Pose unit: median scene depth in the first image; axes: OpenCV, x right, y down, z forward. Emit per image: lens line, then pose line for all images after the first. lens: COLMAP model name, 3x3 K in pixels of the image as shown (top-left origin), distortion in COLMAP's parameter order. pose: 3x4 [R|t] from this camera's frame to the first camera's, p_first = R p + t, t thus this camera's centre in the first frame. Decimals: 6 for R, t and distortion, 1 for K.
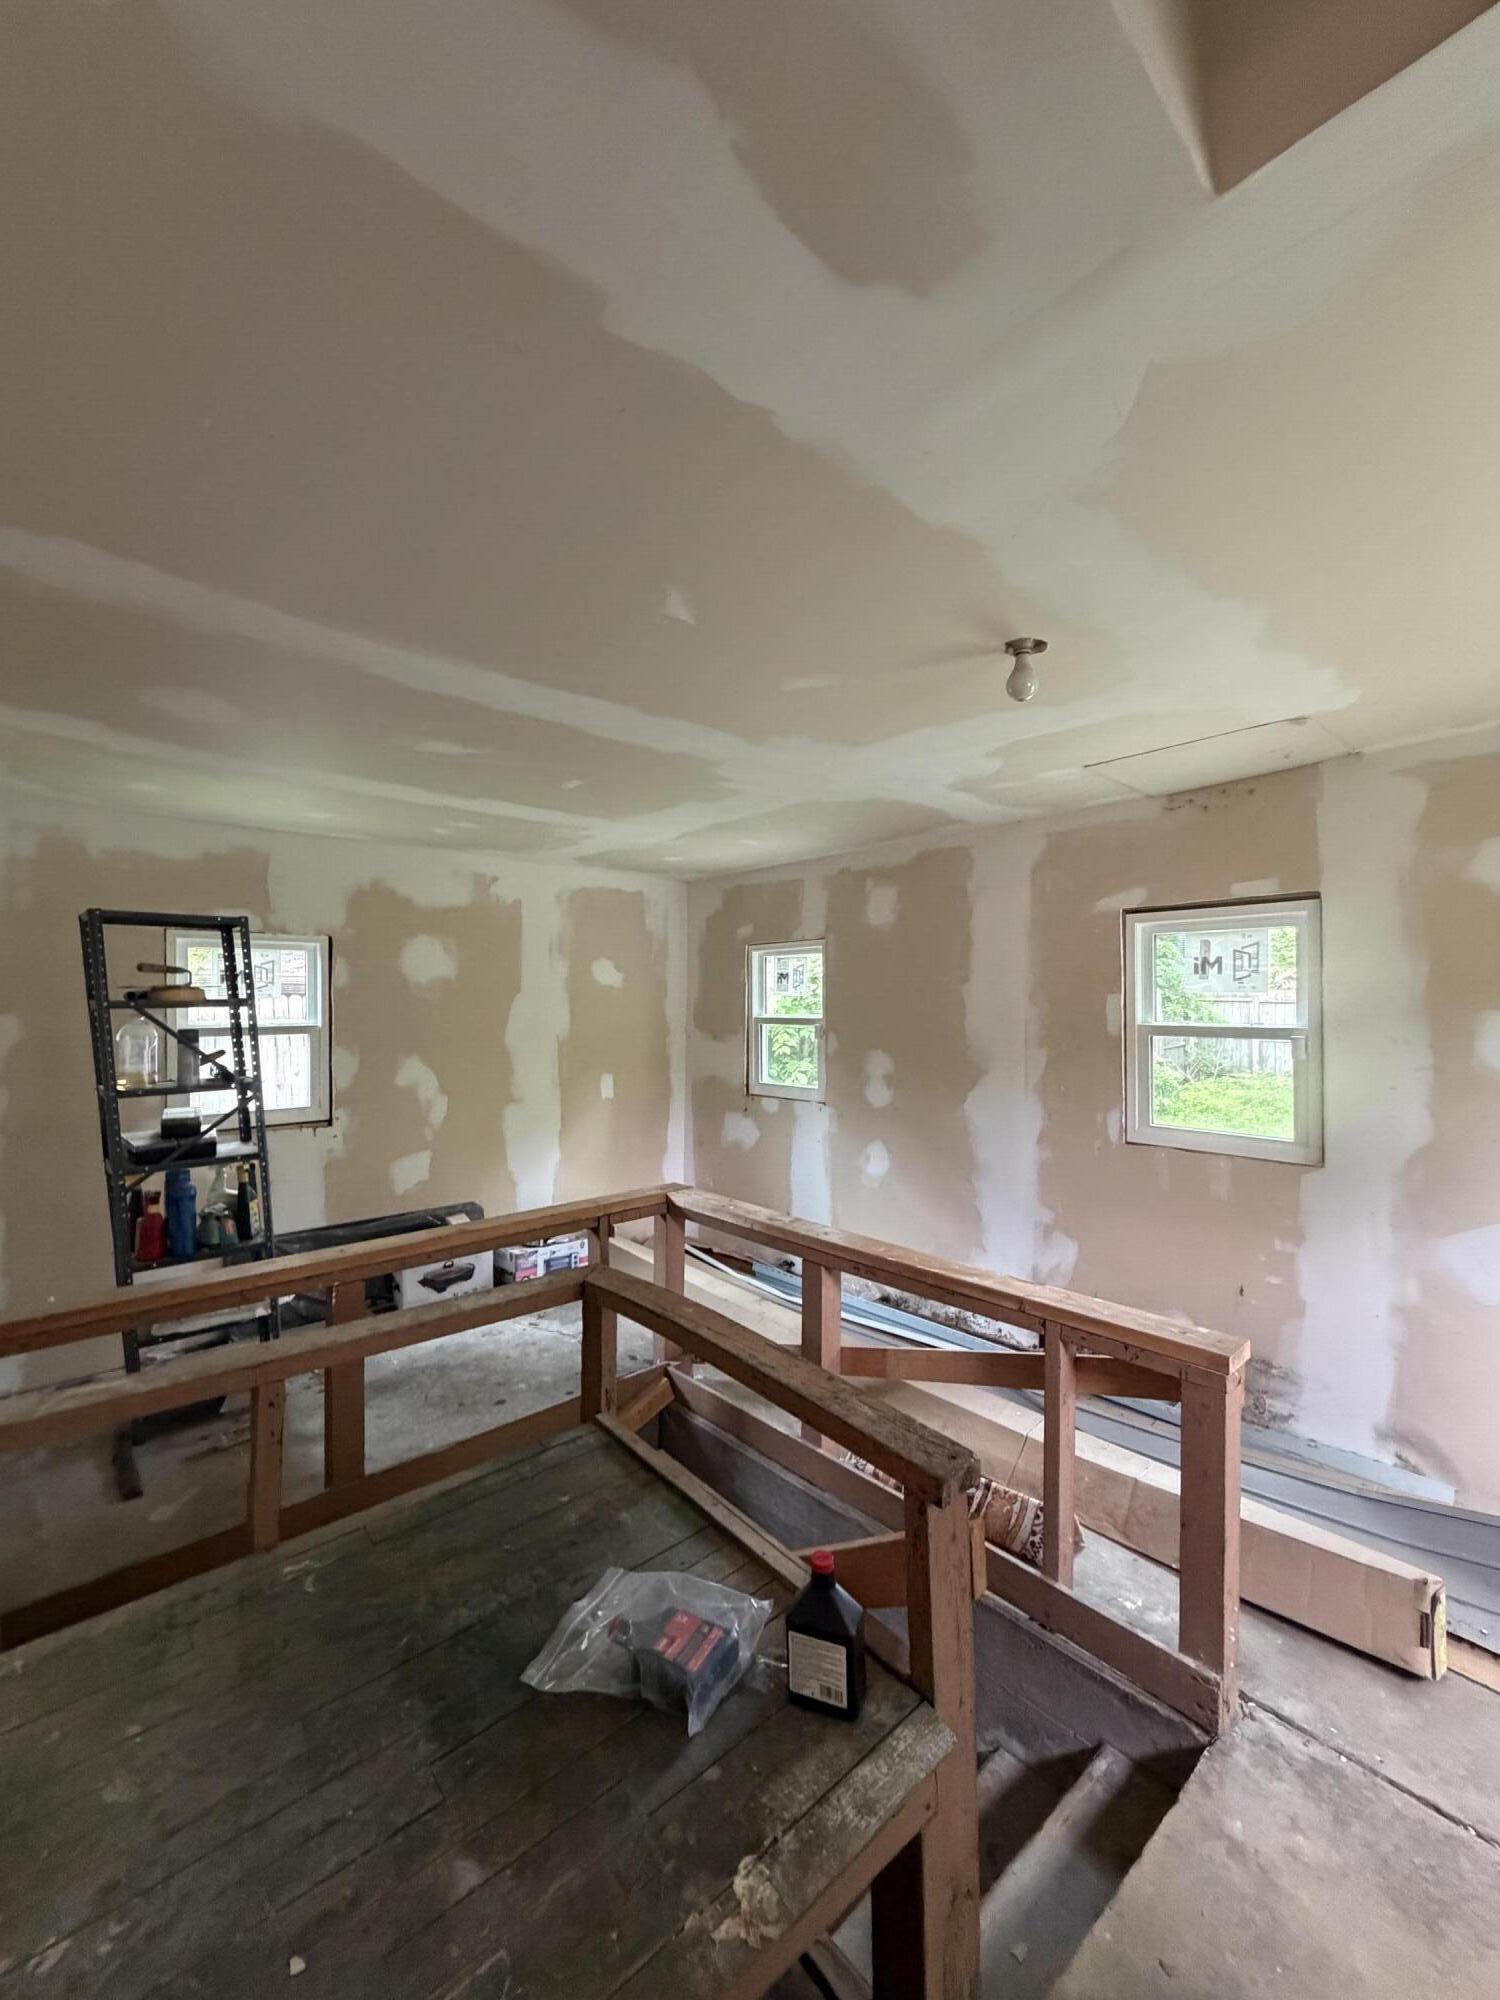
lens RADIAL K [[799.2, 0, 751.1], [0, 799.2, 997.2], [0, 0, 1]] dist [-0.002152, 0.000732]
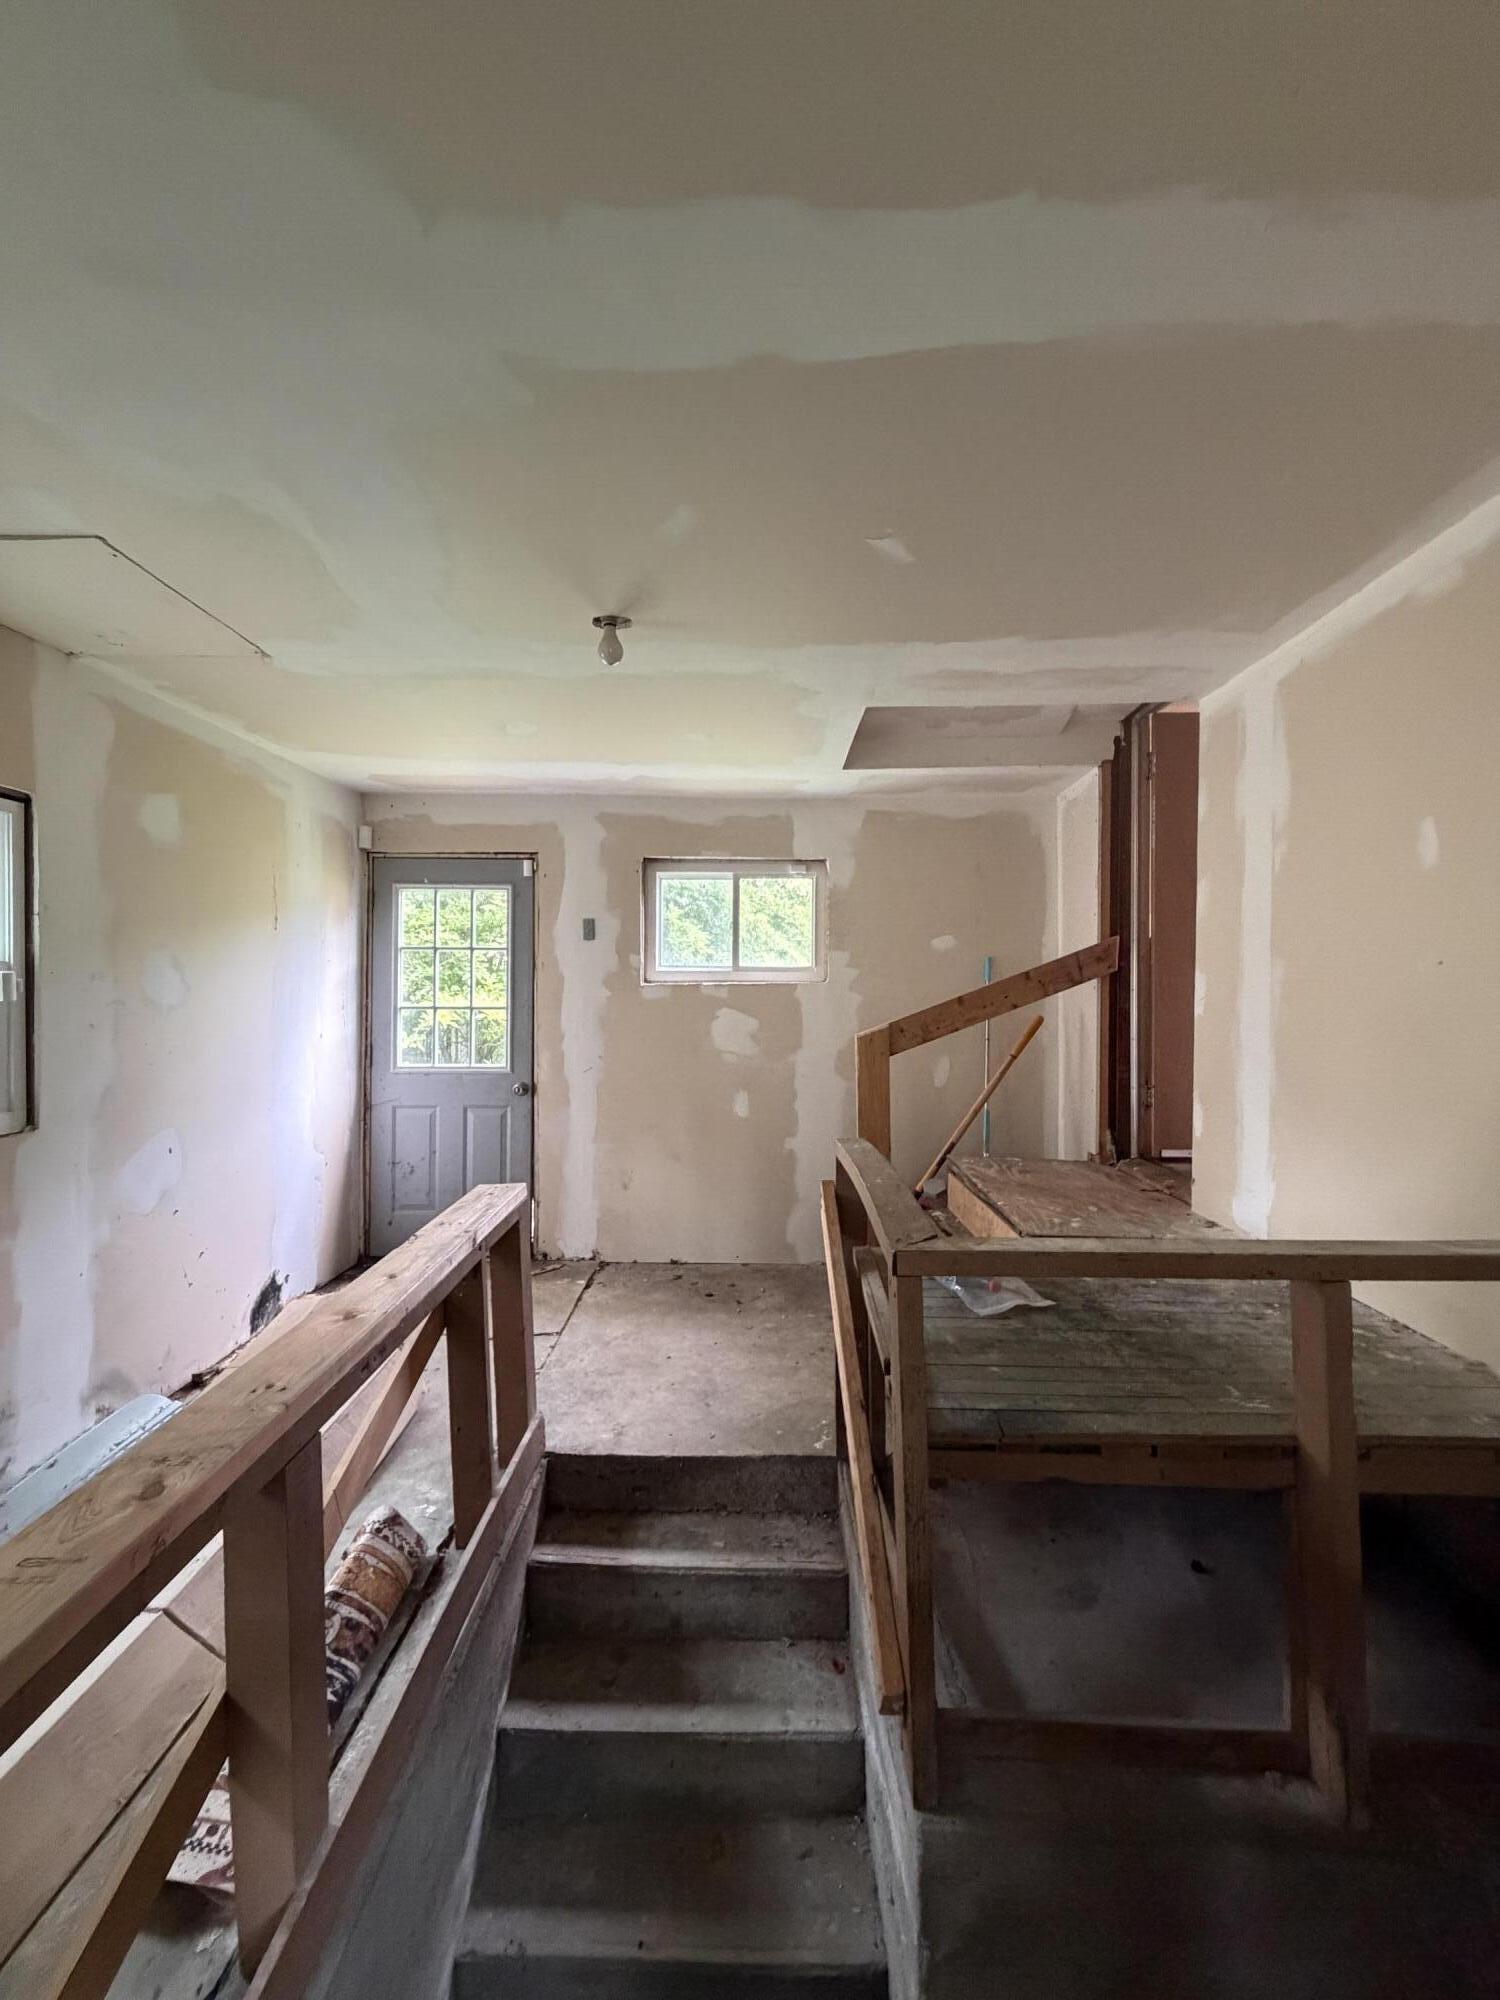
lens RADIAL K [[793.4, 0, 750.0], [0, 793.4, 1000.0], [0, 0, 1]] dist [-0.000226, 0.000048]
pose [[-0.750555, 0.005438, 0.660785, -0.401639], [0.010410, 0.999939, 0.003594, 0.087444], [-0.660726, 0.009576, -0.750566, 1.179847]]
